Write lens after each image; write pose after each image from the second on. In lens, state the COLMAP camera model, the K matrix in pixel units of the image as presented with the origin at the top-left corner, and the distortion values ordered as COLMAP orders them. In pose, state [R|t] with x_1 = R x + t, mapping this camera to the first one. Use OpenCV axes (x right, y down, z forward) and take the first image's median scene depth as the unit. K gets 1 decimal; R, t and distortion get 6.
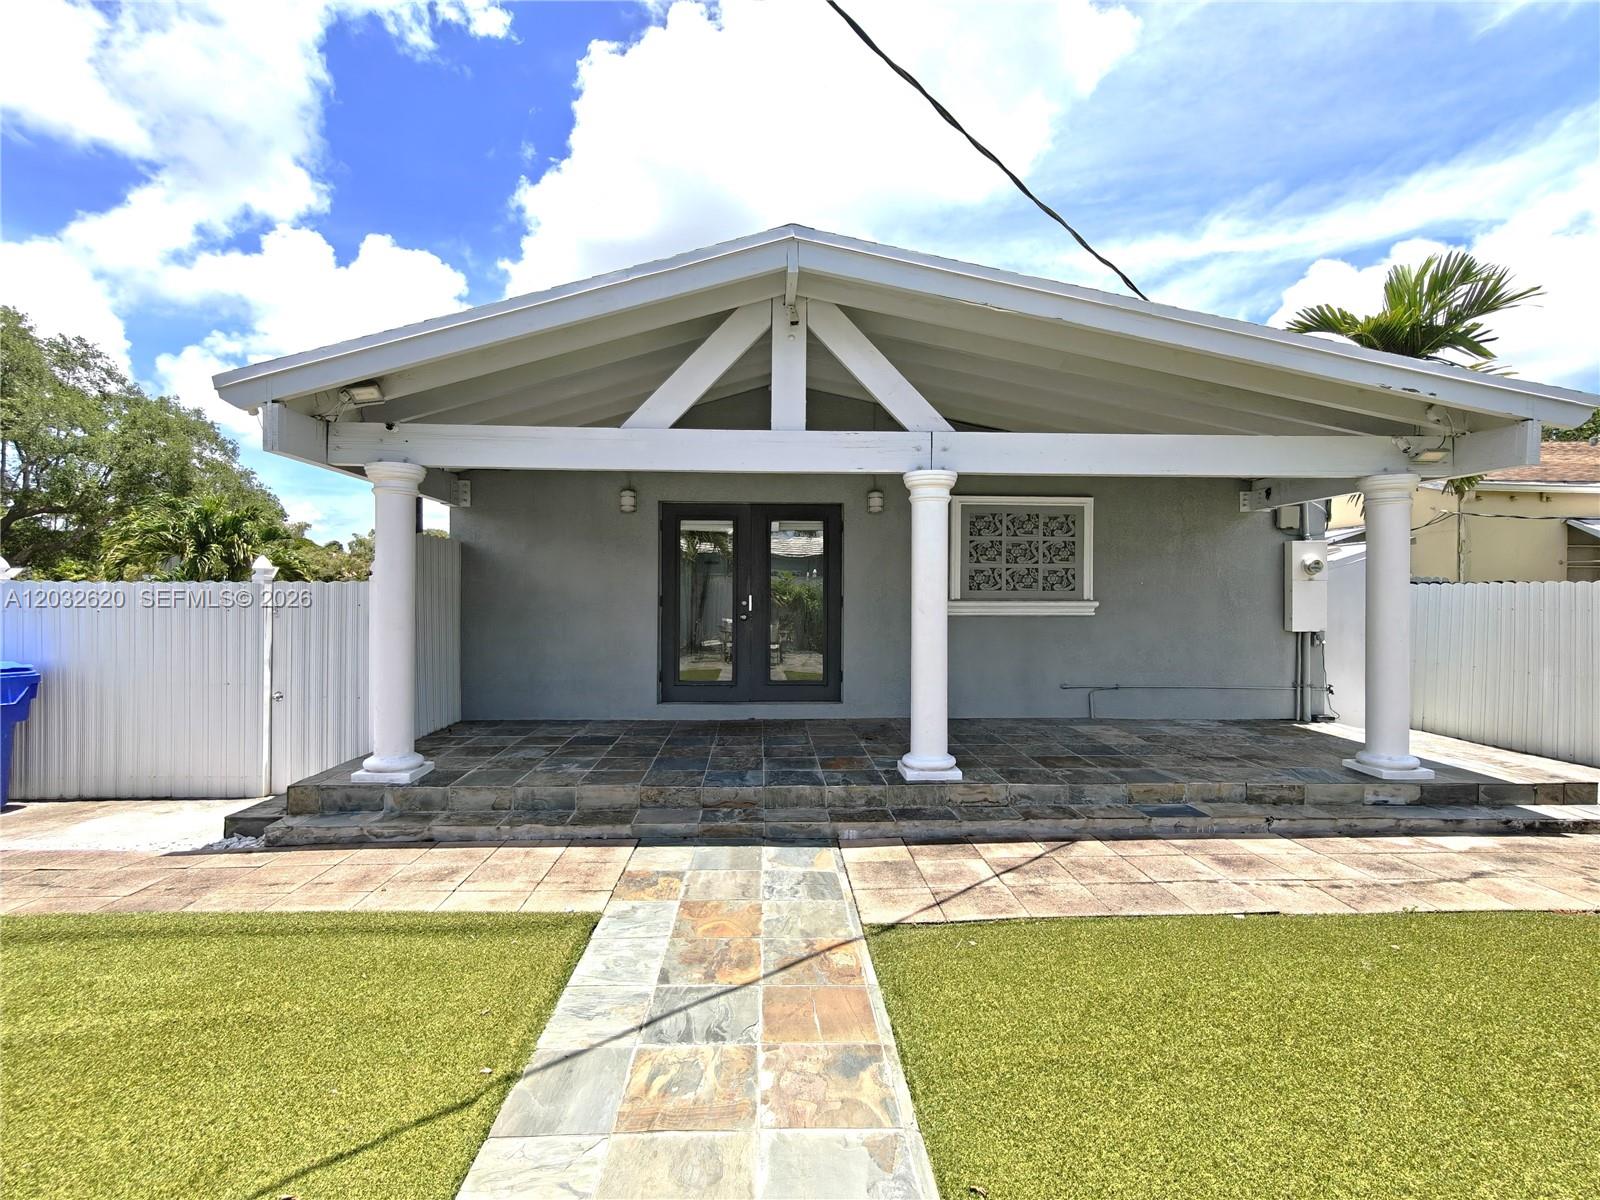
lens RADIAL K [[765.9, 0, 799.9], [0, 765.9, 604.0], [0, 0, 1]] dist [-0.001742, 0.001979]
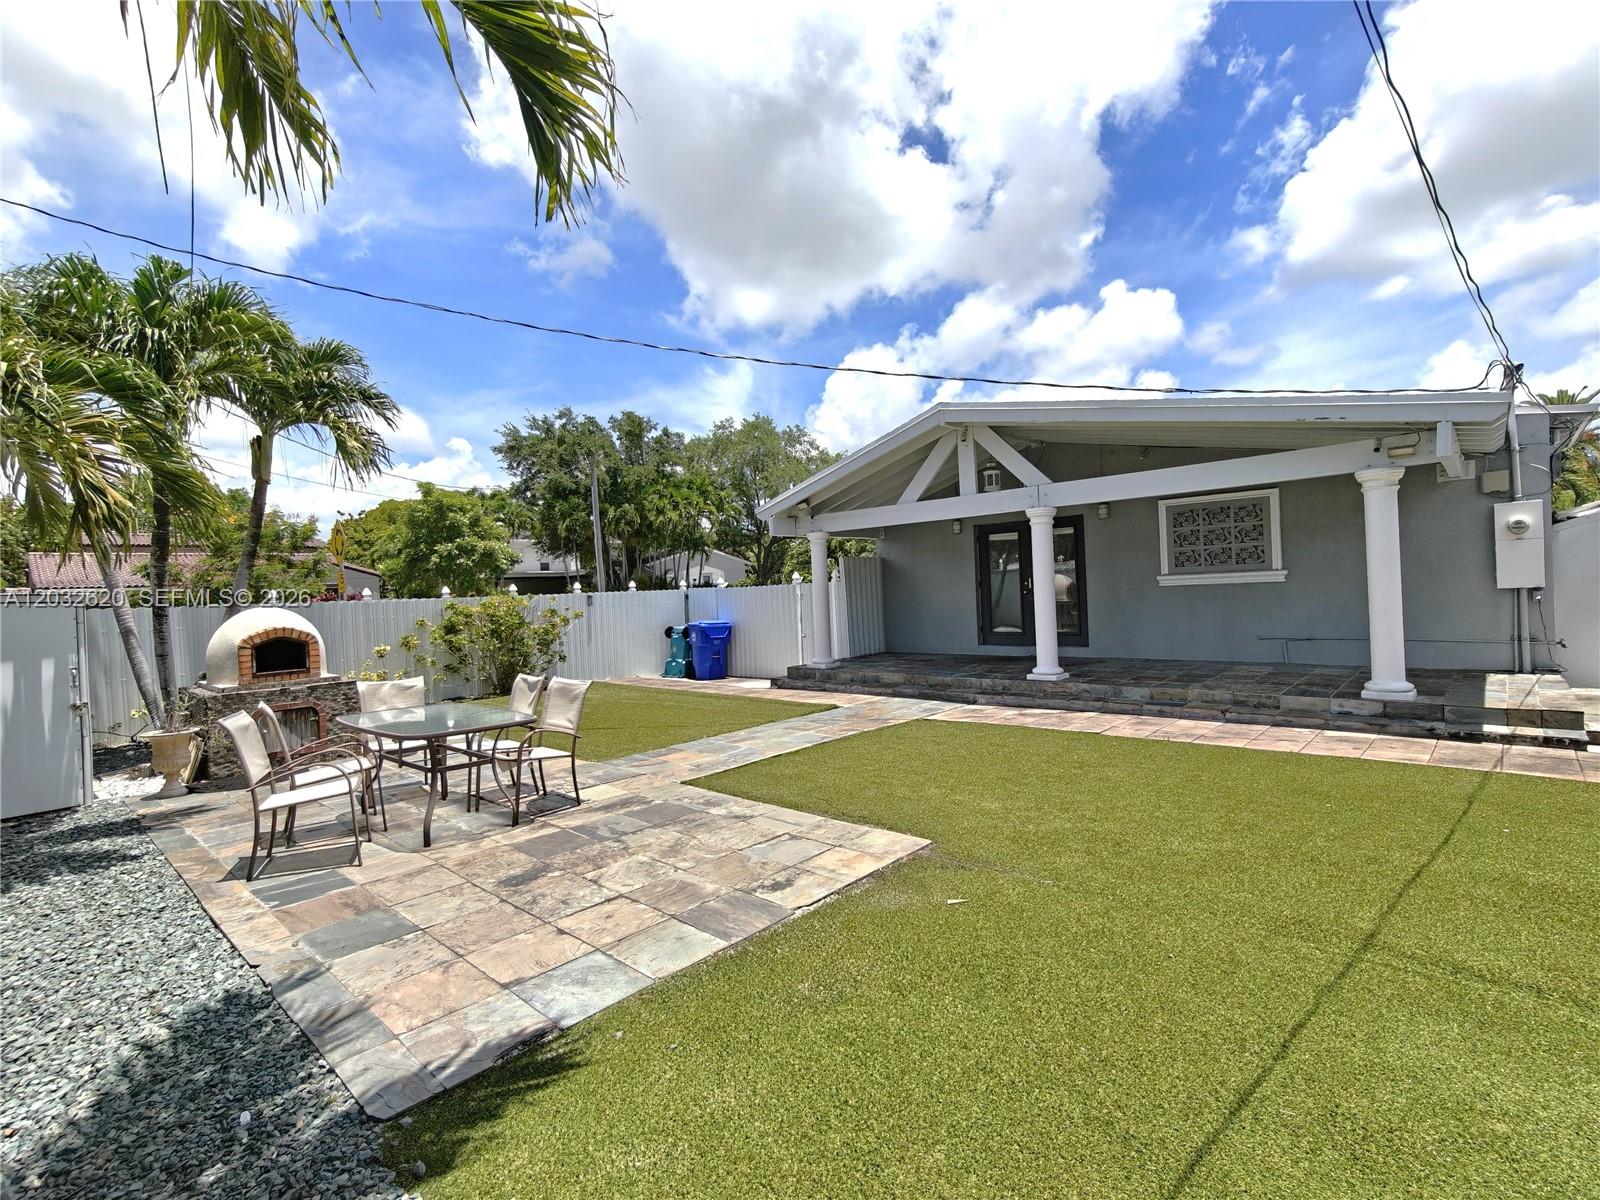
lens RADIAL K [[765.9, 0, 791.0], [0, 765.9, 595.6], [0, 0, 1]] dist [-0.001742, 0.001979]
pose [[0.693904, -0.030126, -0.719437, 1.042199], [0.042076, 0.999114, -0.001254, 0.008337], [0.718837, -0.029401, 0.694557, -0.655830]]
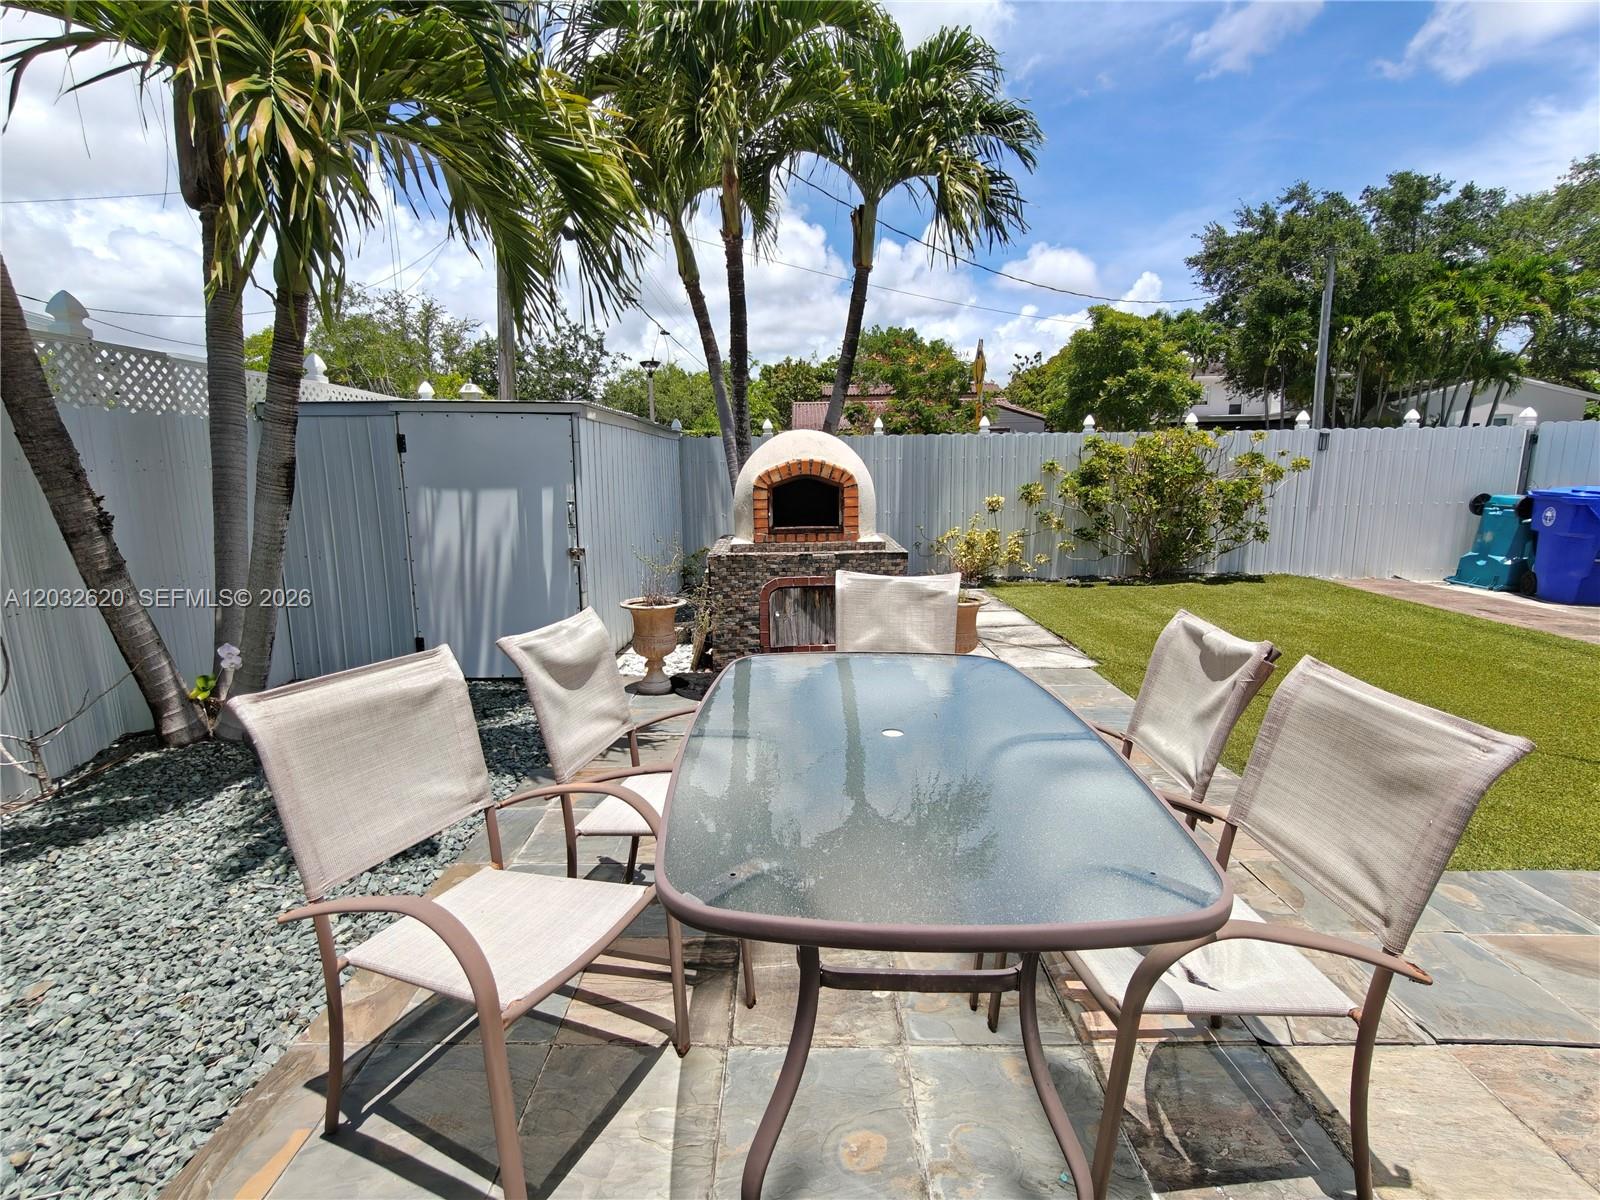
lens RADIAL K [[765.9, 0, 789.3], [0, 765.9, 600.3], [0, 0, 1]] dist [-0.001742, 0.001979]
pose [[-0.055175, 0.174647, -0.983084, 0.310728], [0.008536, 0.984630, 0.174442, 0.030886], [0.998440, 0.001233, -0.055818, -0.325534]]
